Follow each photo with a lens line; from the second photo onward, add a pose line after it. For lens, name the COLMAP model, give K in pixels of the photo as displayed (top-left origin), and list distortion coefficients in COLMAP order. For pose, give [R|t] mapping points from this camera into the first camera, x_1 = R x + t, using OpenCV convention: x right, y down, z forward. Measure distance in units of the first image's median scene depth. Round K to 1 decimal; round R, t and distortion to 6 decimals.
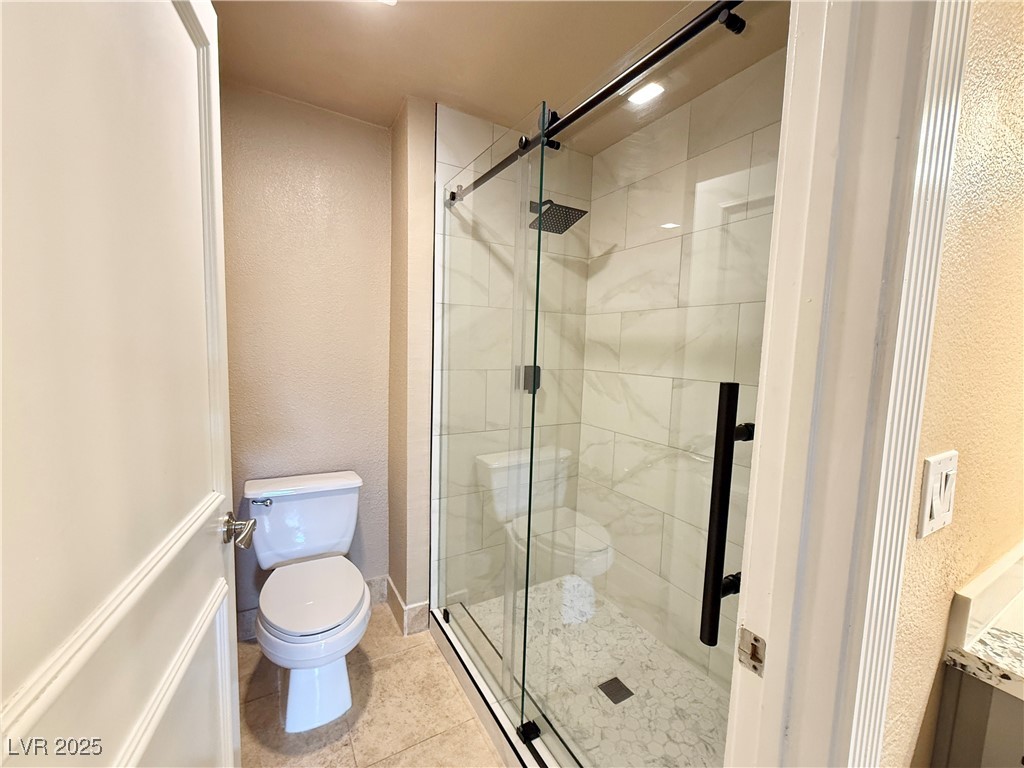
lens RADIAL K [[415.2, 0, 512.5], [0, 415.2, 387.2], [0, 0, 1]] dist [-0.000338, -0.000475]
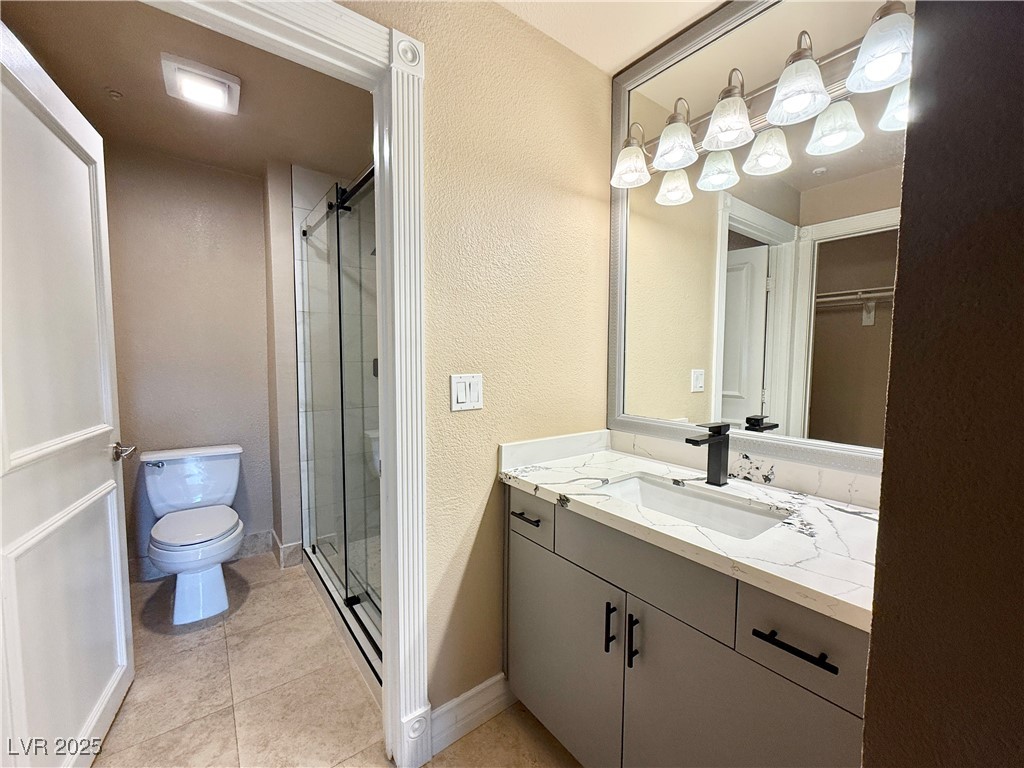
lens RADIAL K [[415.2, 0, 512.5], [0, 415.2, 387.2], [0, 0, 1]] dist [-0.000338, -0.000475]
pose [[0.991992, -0.034854, 0.121400, 0.354297], [0.037573, 0.999090, -0.020175, 0.100087], [-0.120586, 0.024575, 0.992399, -0.427175]]
